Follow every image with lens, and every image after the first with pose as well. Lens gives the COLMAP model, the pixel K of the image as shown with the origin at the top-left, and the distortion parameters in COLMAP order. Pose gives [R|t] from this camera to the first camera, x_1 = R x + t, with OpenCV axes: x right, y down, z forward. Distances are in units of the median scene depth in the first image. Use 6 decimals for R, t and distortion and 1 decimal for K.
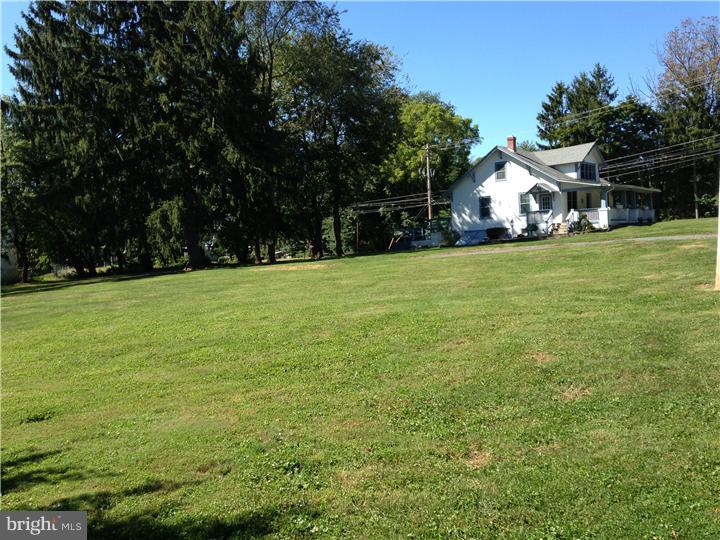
lens RADIAL K [[672.3, 0, 360.0], [0, 672.3, 270.0], [0, 0, 1]] dist [0.180055, -0.250827]
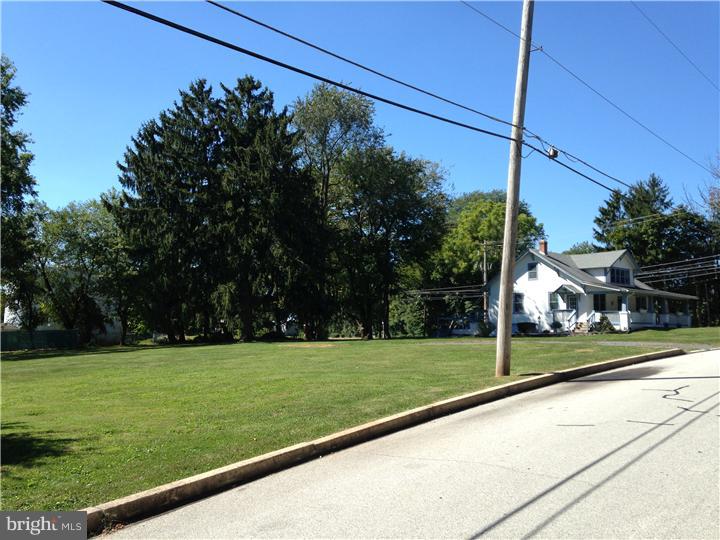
lens RADIAL K [[672.3, 0, 360.0], [0, 672.3, 270.0], [0, 0, 1]] dist [0.180055, -0.250827]
pose [[0.986665, 0.050040, -0.154884, 0.102336], [-0.068109, 0.991184, -0.113644, -0.003794], [0.147831, 0.122678, 0.981375, -0.118860]]
